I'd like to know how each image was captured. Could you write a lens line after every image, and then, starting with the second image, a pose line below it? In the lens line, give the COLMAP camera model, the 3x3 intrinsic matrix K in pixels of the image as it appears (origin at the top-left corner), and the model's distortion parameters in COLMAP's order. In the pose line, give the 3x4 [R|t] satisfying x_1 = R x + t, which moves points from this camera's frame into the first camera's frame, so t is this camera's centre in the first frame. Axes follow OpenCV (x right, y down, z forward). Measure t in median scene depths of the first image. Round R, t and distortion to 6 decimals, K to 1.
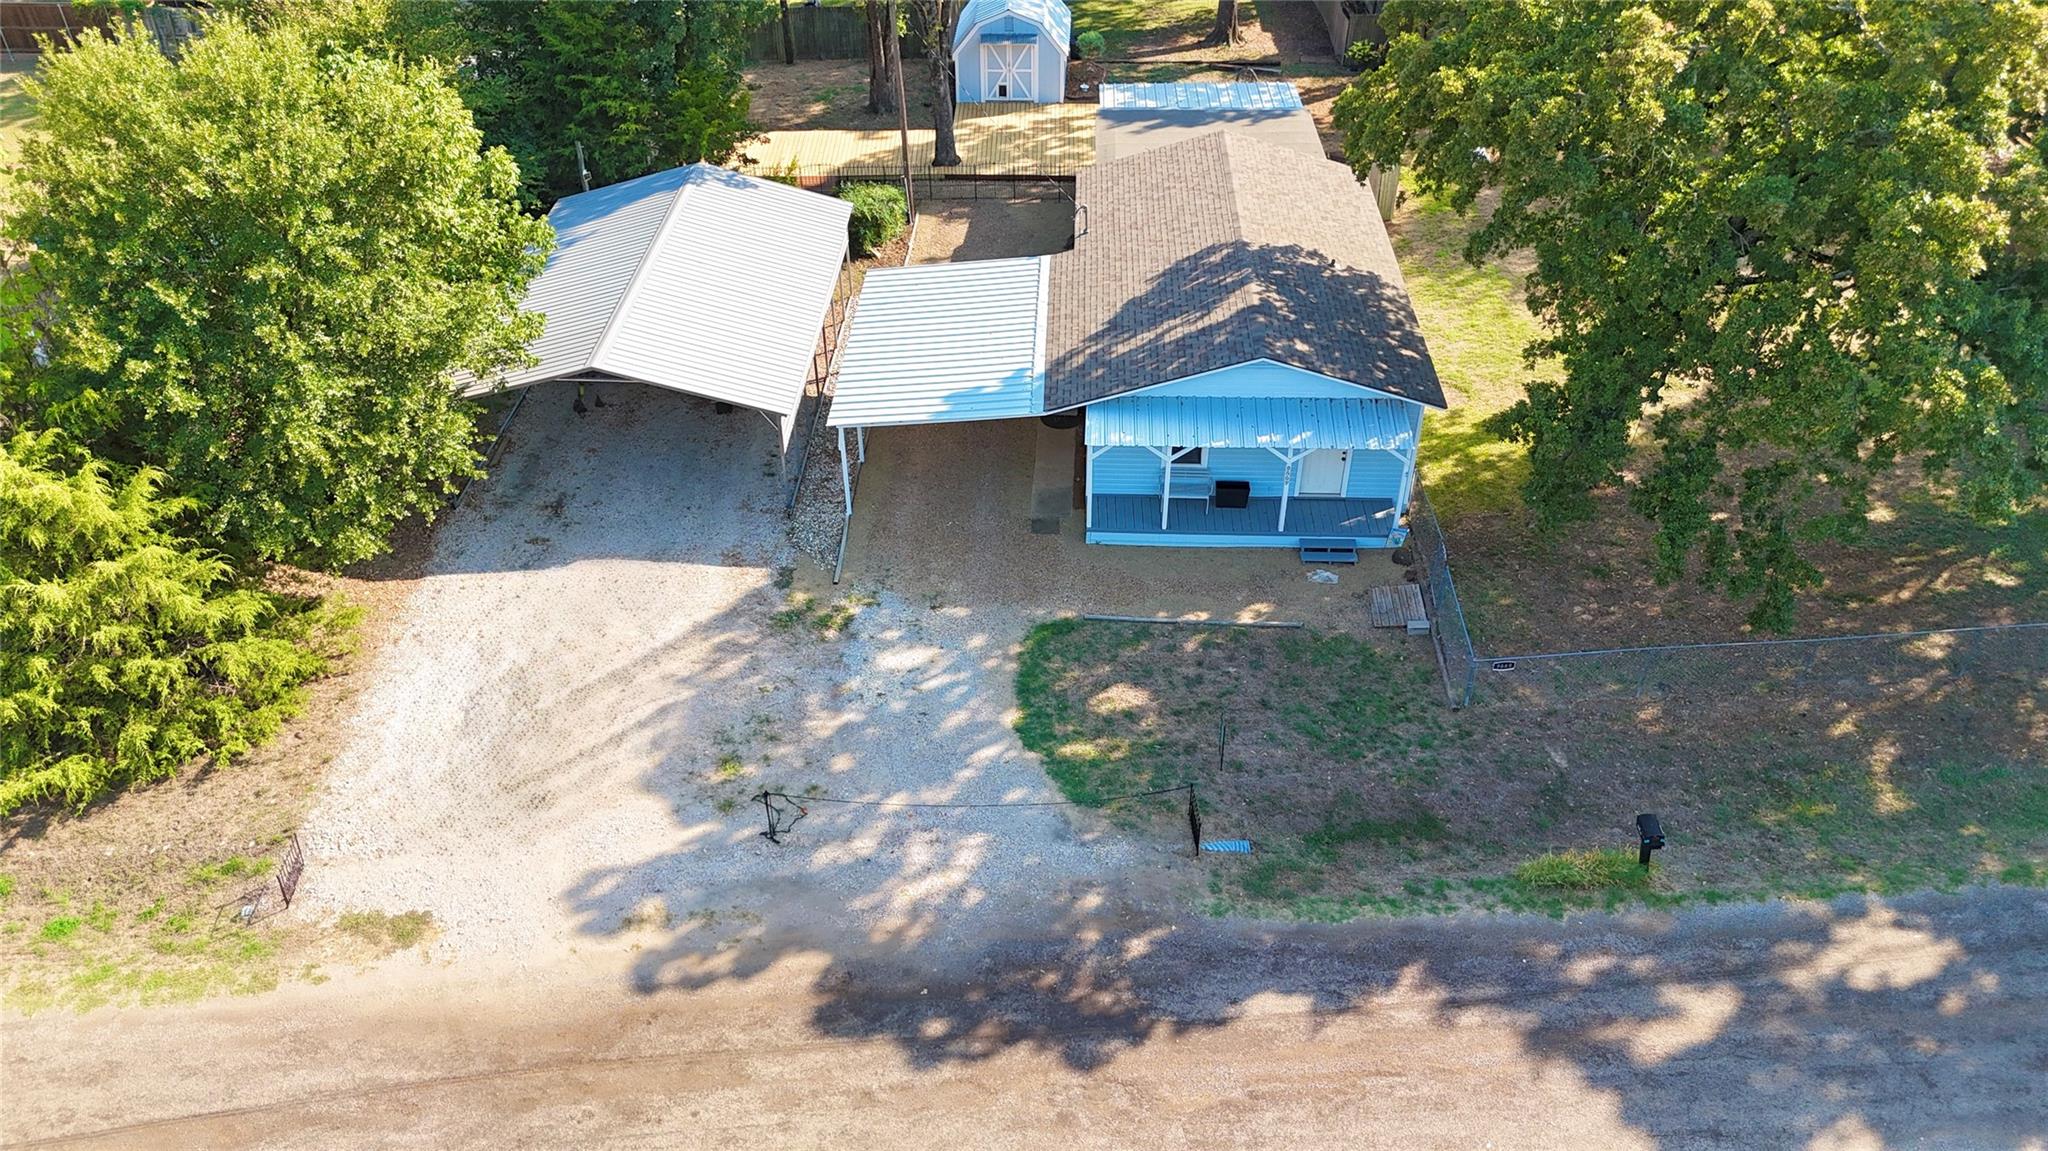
lens RADIAL K [[1523.9, 0, 1016.4], [0, 1523.9, 566.2], [0, 0, 1]] dist [0.107352, -0.098278]
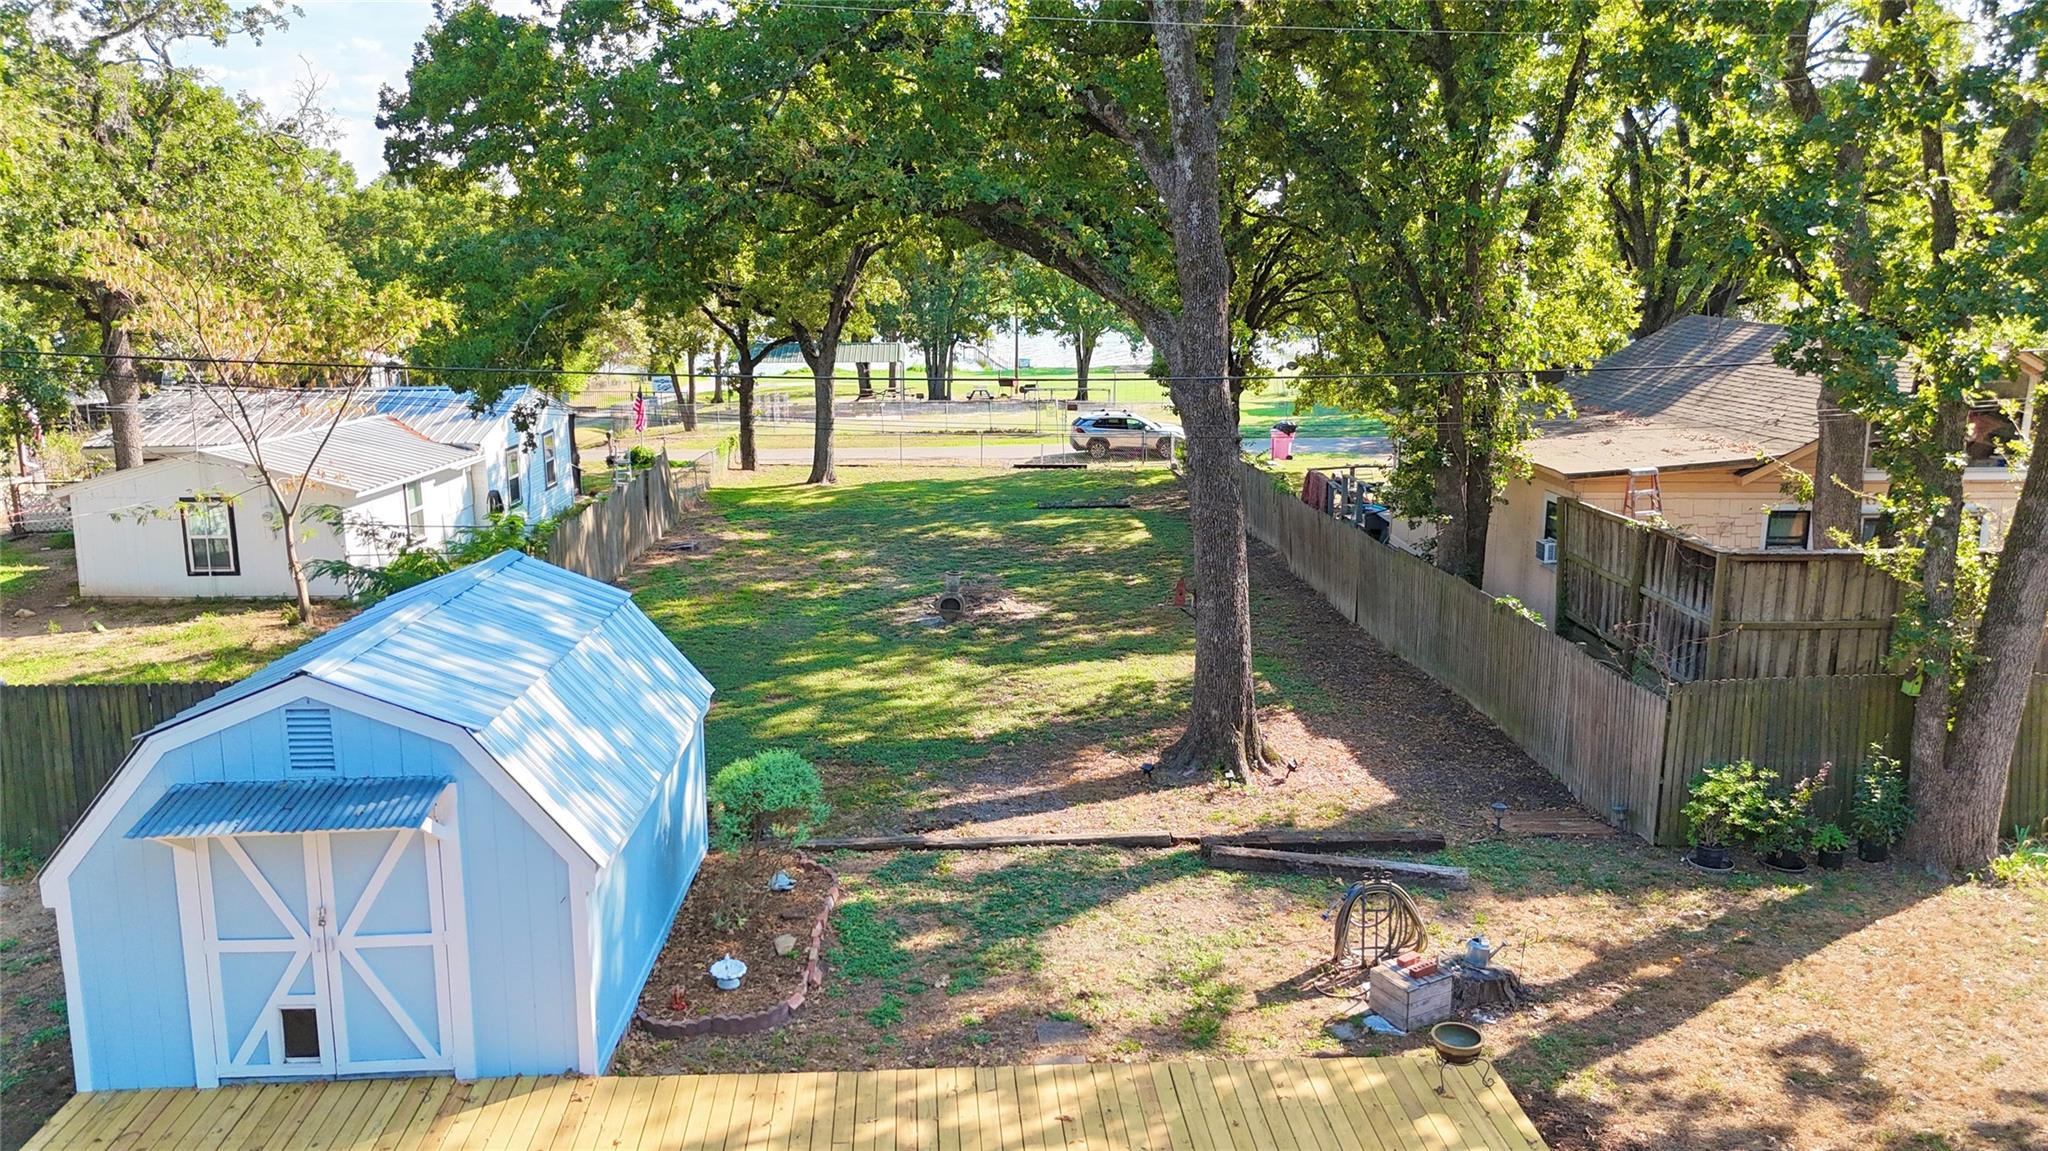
lens RADIAL K [[1523.9, 0, 1016.4], [0, 1523.9, 566.2], [0, 0, 1]] dist [0.107352, -0.098278]
pose [[0.995760, -0.015783, 0.090630, 0.115627], [0.052605, 0.905896, -0.420221, -0.435767], [-0.075470, 0.423207, 0.902884, 1.234269]]
